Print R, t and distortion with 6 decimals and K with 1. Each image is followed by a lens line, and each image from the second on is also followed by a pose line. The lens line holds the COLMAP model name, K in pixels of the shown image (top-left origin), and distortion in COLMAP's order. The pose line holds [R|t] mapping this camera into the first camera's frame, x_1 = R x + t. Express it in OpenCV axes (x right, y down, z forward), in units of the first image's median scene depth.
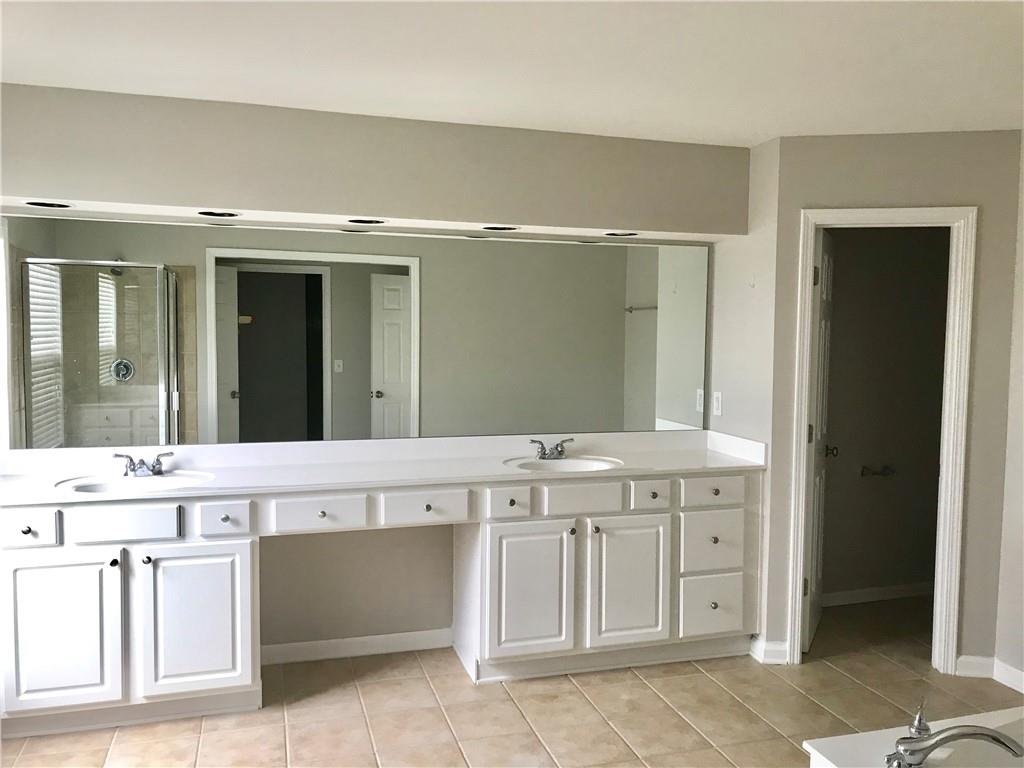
lens RADIAL K [[835.9, 0, 533.3], [0, 835.9, 382.7], [0, 0, 1]] dist [0.010995, 0.001319]
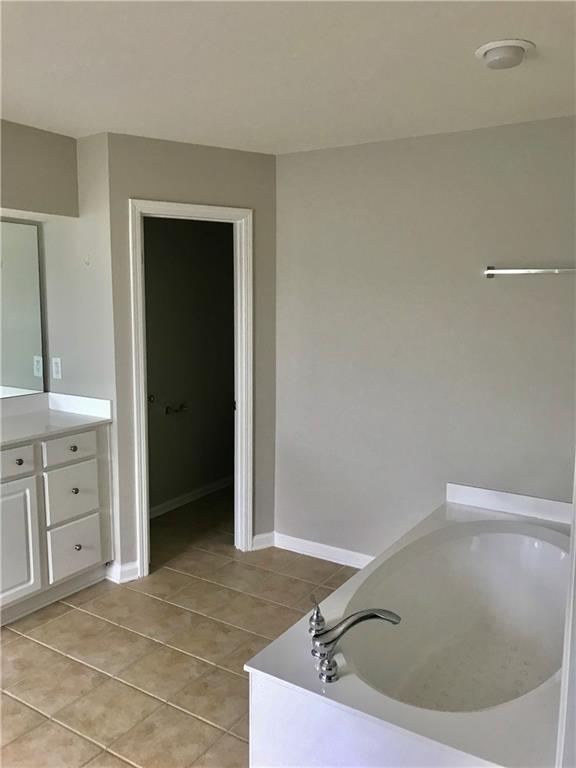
lens RADIAL K [[626.9, 0, 292.6], [0, 626.9, 373.5], [0, 0, 1]] dist [0.010995, 0.001319]
pose [[0.769055, -0.083353, 0.633724, -0.079935], [0.044098, 0.996017, 0.077490, -0.021731], [-0.637659, -0.031648, 0.769668, 0.166878]]
